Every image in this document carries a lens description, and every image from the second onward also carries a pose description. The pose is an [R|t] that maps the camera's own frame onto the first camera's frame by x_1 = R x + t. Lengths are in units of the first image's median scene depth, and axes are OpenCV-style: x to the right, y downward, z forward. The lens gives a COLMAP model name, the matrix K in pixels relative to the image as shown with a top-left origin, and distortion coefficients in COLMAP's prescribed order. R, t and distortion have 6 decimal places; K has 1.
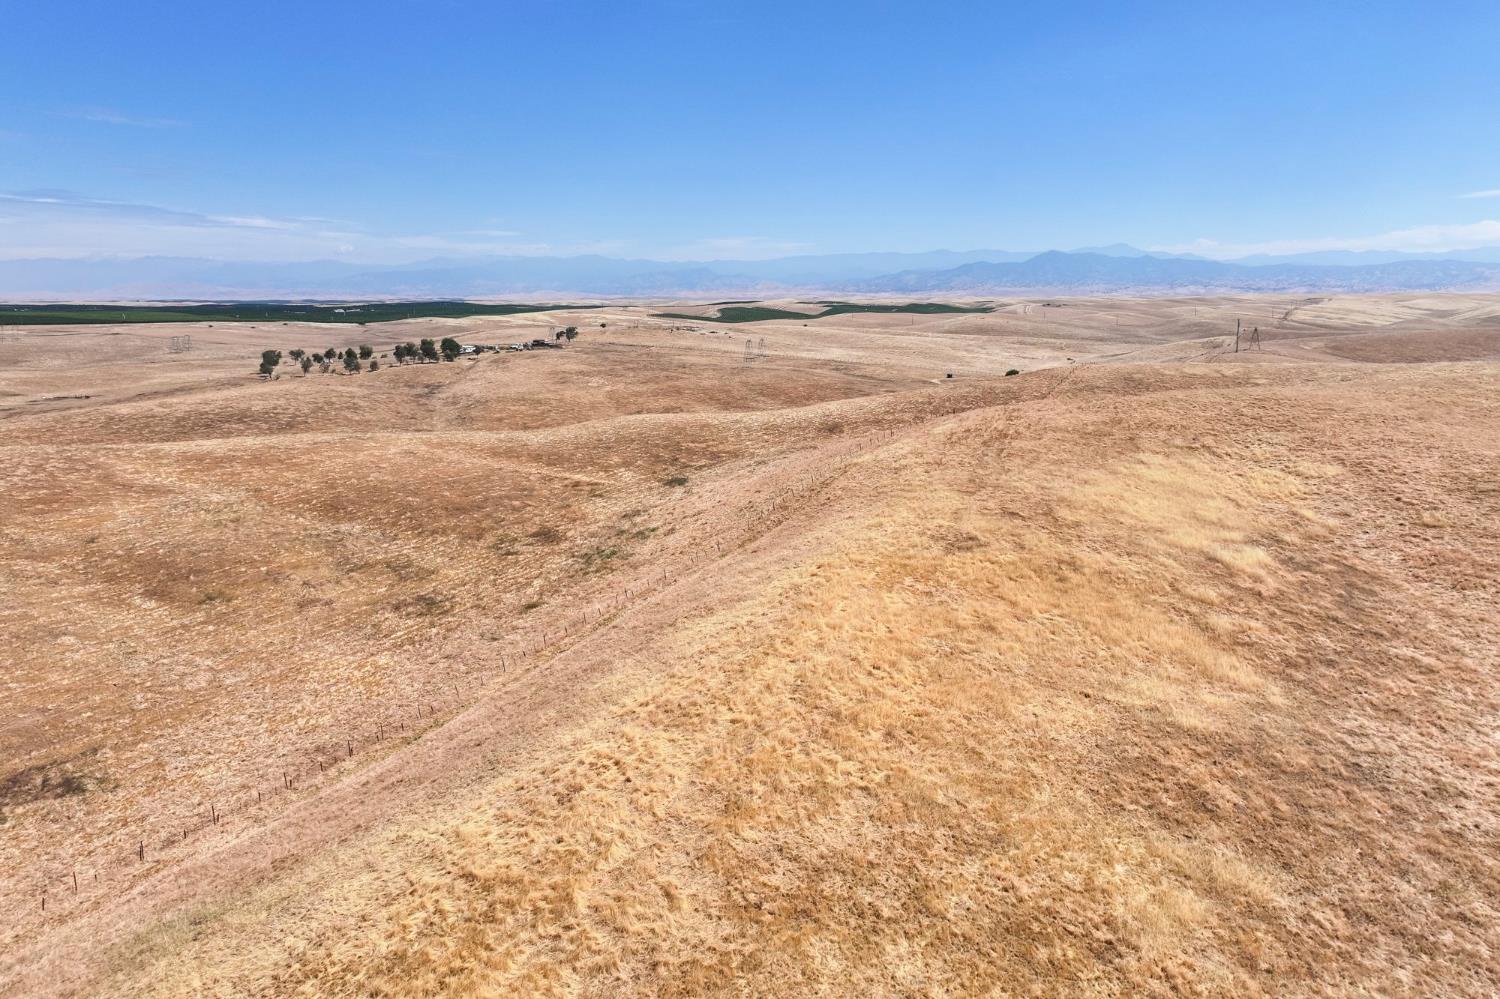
lens RADIAL K [[1073.6, 0, 752.2], [0, 1073.6, 441.1], [0, 0, 1]] dist [-0.004810, 0.023982]
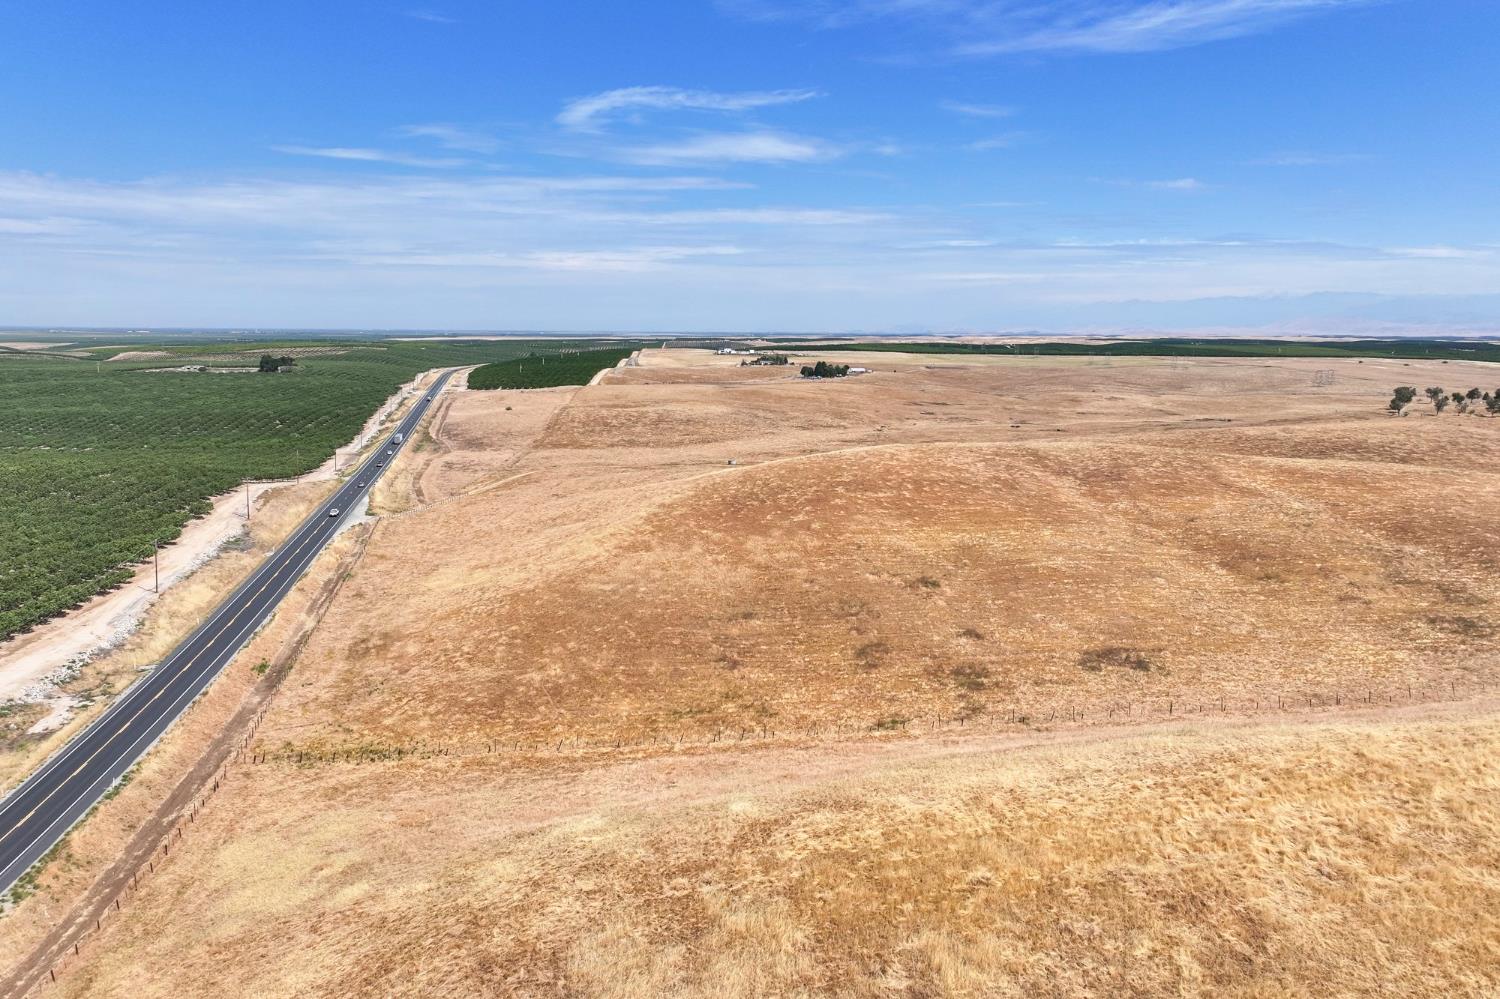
lens RADIAL K [[1073.6, 0, 752.2], [0, 1073.6, 441.1], [0, 0, 1]] dist [-0.004810, 0.023982]
pose [[0.553407, 0.092628, -0.827744, 0.118234], [-0.119560, 0.992339, 0.031113, 0.016604], [0.824285, 0.081747, 0.560243, -0.129129]]
